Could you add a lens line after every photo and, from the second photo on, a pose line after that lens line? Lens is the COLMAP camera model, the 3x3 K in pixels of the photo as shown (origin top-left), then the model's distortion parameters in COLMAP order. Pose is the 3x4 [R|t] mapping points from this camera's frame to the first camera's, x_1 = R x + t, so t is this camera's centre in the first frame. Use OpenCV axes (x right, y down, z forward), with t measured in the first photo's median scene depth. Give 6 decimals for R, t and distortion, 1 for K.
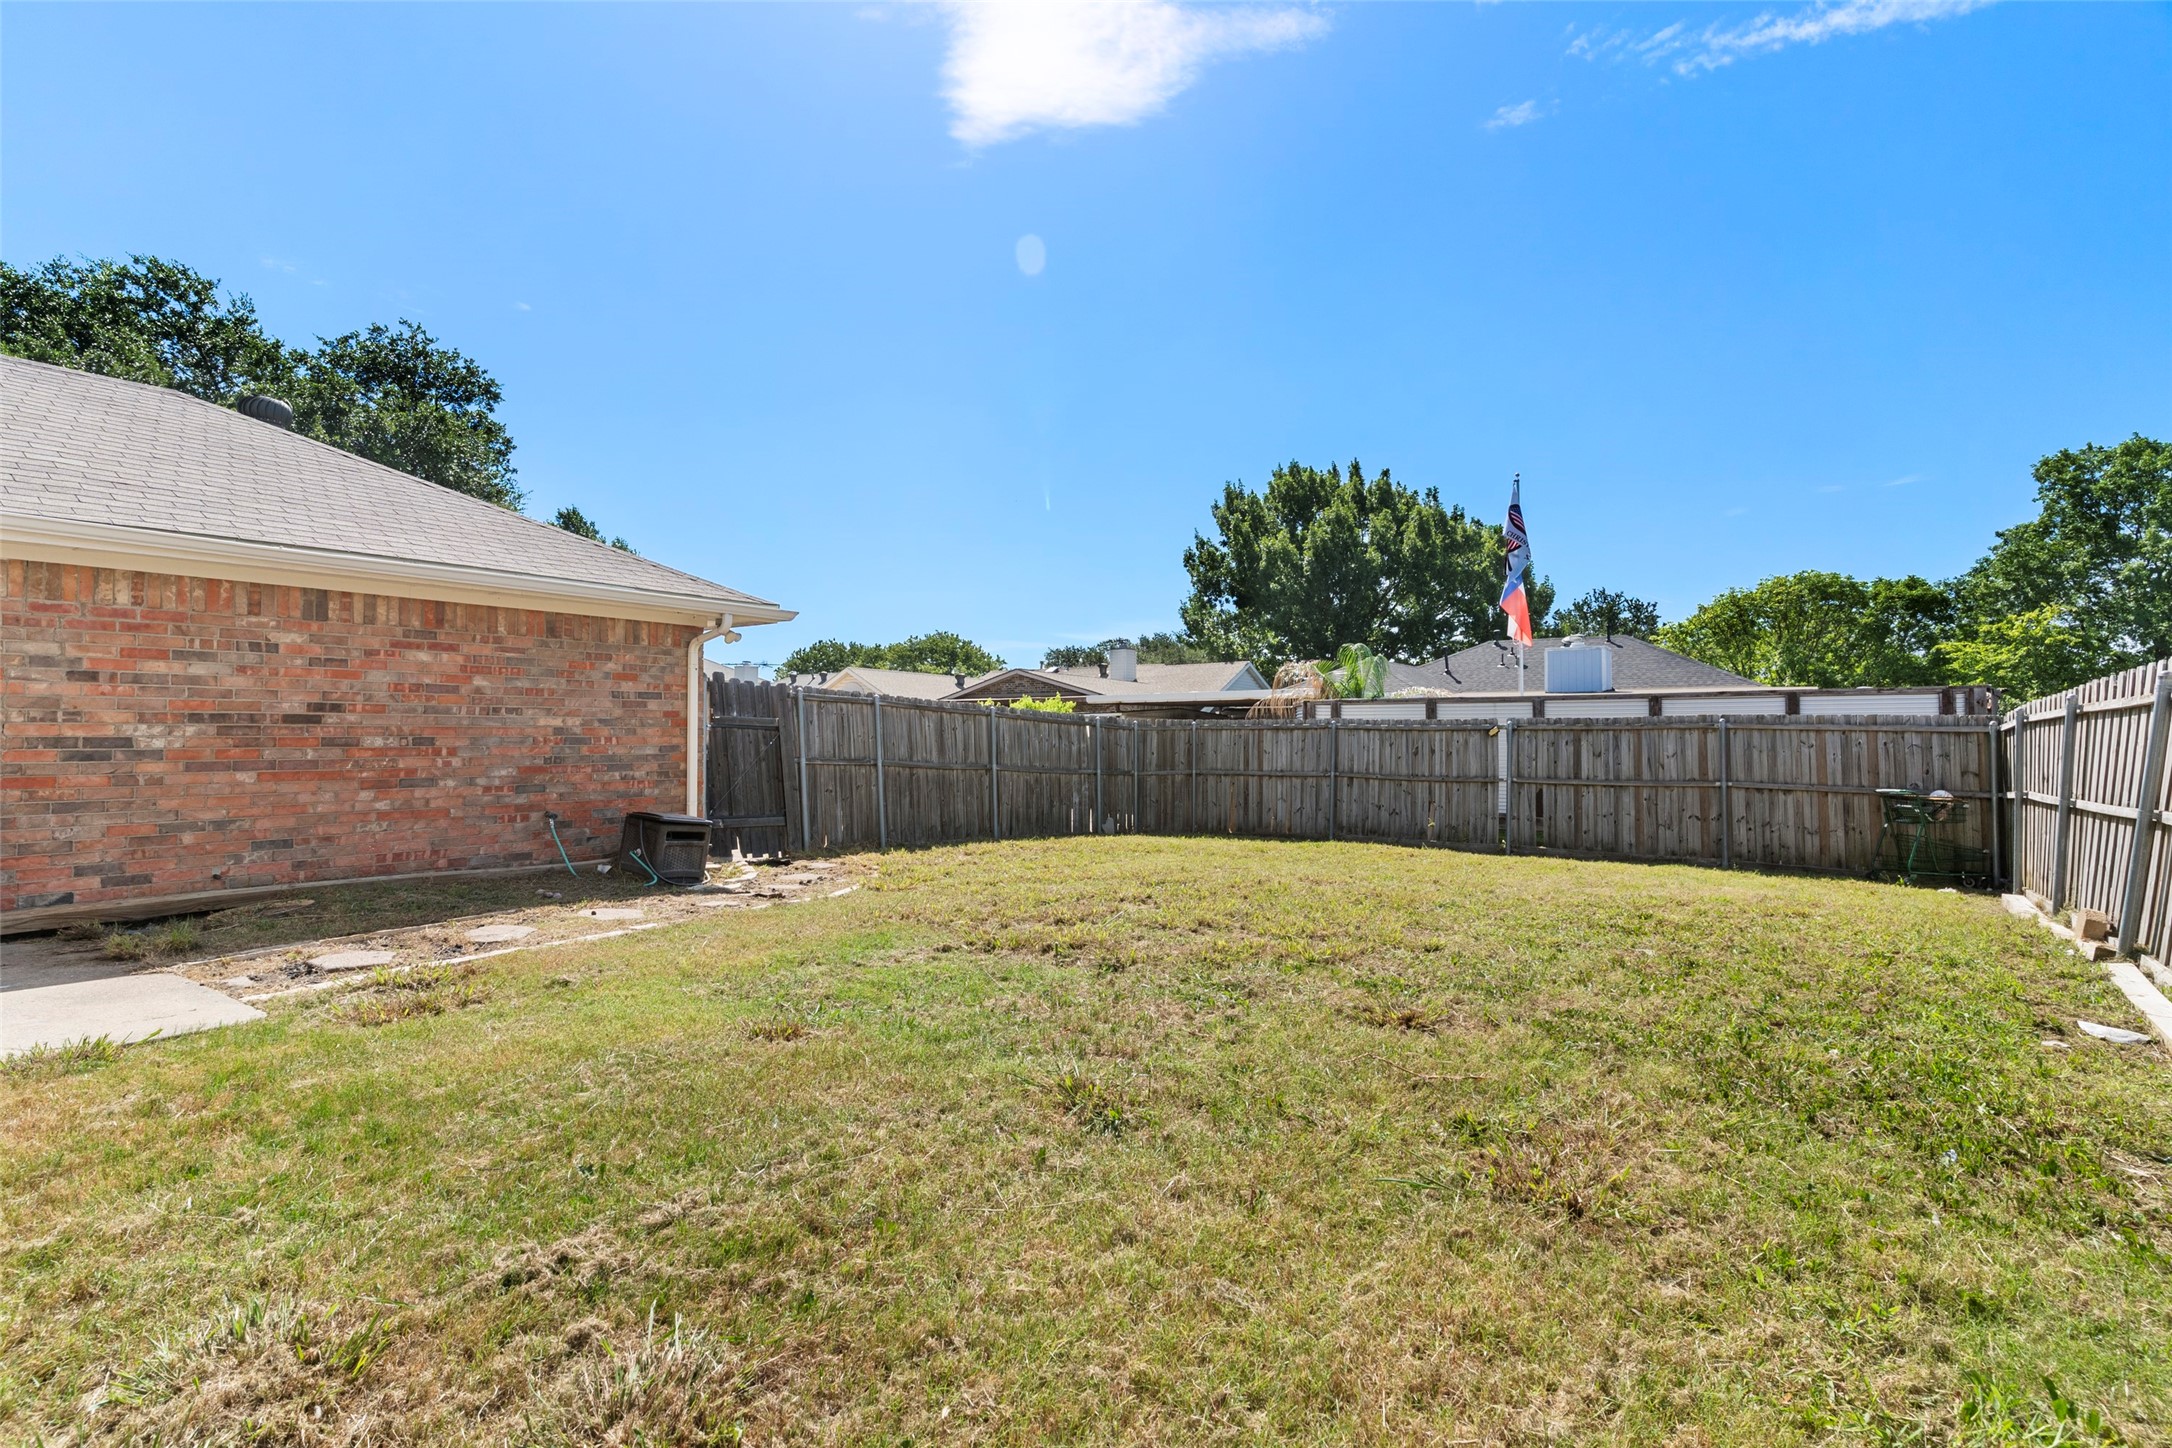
lens RADIAL K [[1051.4, 0, 1088.6], [0, 1051.4, 734.8], [0, 0, 1]] dist [0.012890, -0.001531]
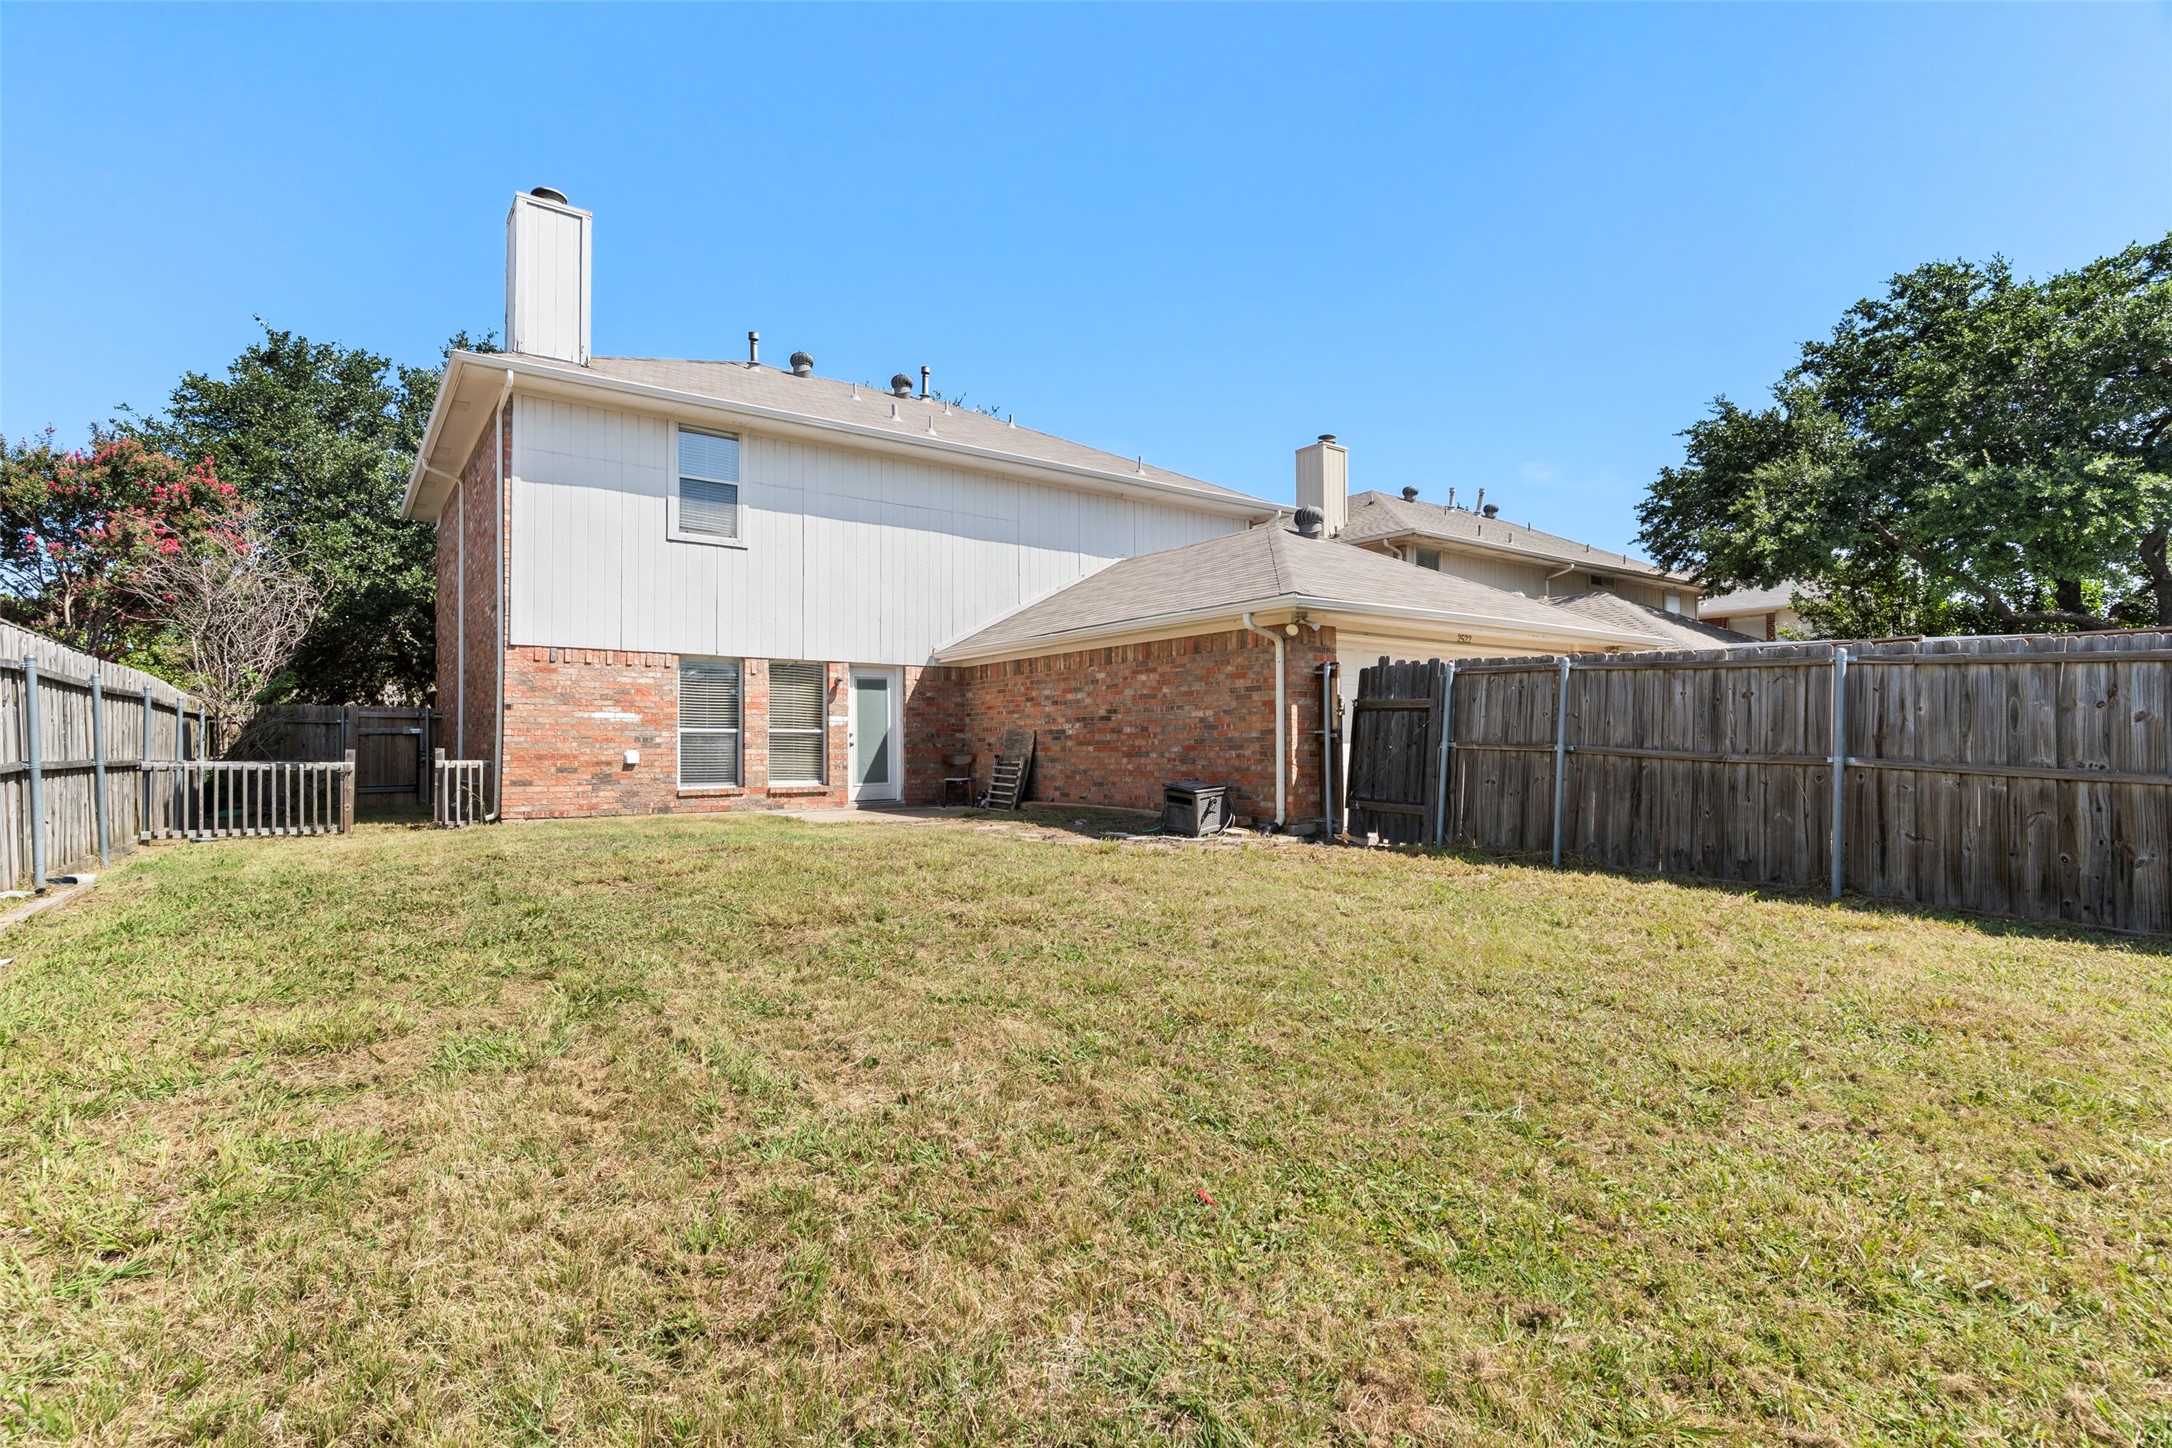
lens RADIAL K [[1051.4, 0, 1086.6], [0, 1051.4, 742.6], [0, 0, 1]] dist [0.012890, -0.001531]
pose [[-0.311386, -0.005160, -0.950269, 0.746838], [0.008416, 0.999931, -0.008187, 0.031134], [0.950246, -0.010547, -0.311321, 1.122606]]
